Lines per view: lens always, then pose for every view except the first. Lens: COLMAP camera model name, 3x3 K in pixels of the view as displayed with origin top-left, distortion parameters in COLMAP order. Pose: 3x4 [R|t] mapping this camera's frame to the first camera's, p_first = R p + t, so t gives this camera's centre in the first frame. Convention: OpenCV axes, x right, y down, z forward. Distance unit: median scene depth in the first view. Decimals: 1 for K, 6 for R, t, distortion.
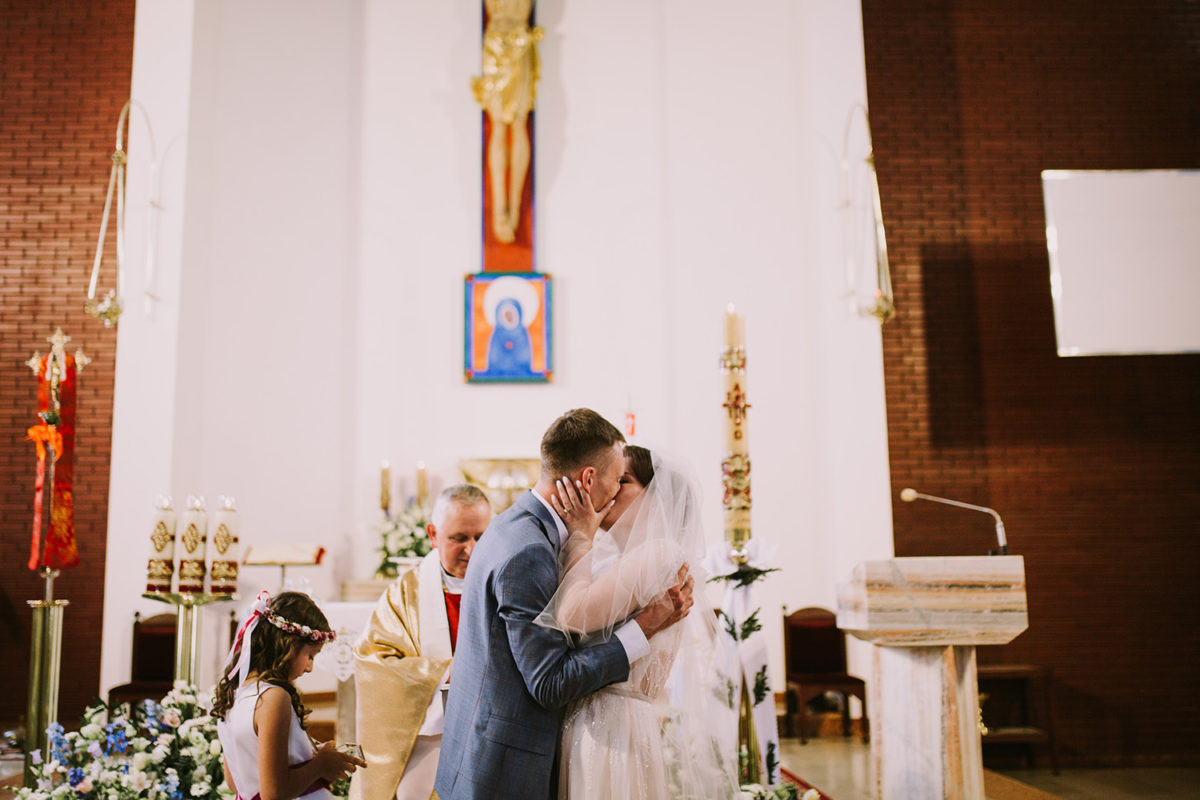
lens RADIAL K [[1174.6, 0, 557.2], [0, 1174.6, 380.2], [0, 0, 1]] dist [-0.037066, 0.012088]
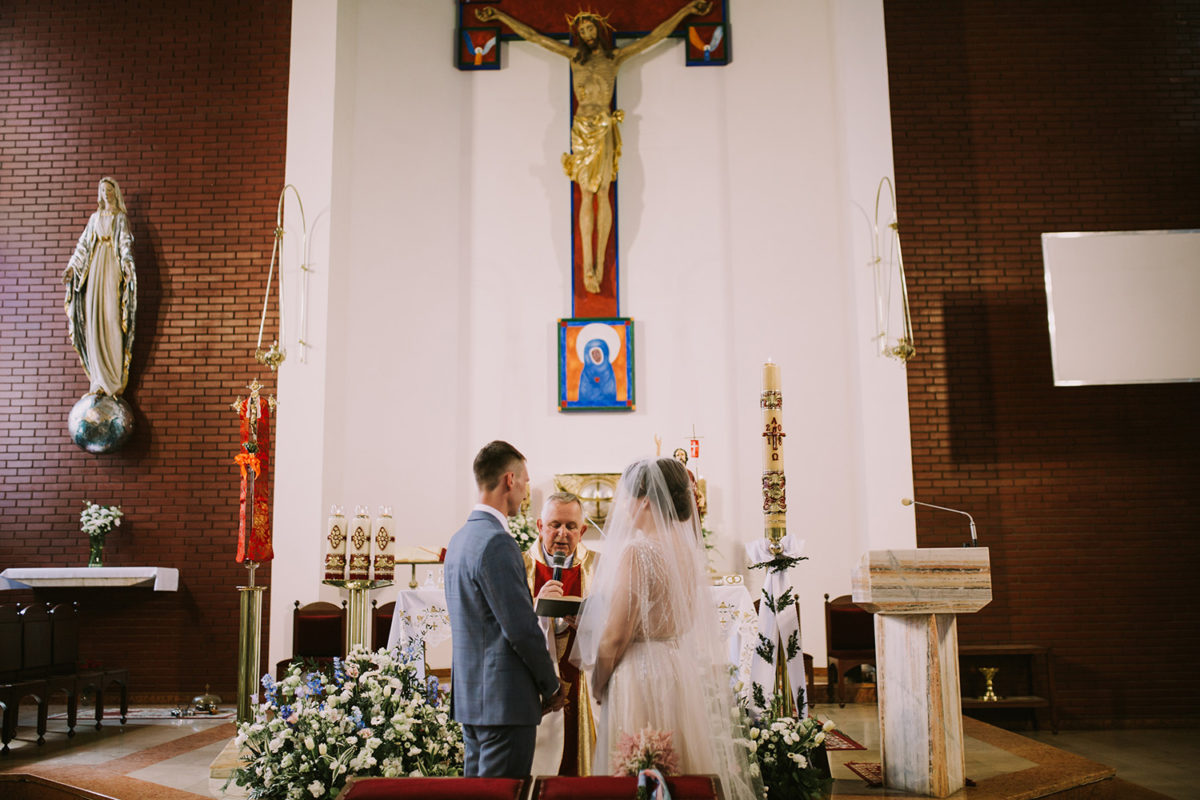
lens RADIAL K [[1151.7, 0, 600.0], [0, 1151.7, 400.0], [0, 0, 1]] dist [-0.058149, 0.072957]
pose [[0.999453, -0.008427, -0.031989, -0.000828], [0.008561, 0.999955, 0.004035, -0.021987], [0.031953, -0.004306, 0.999480, -0.270059]]
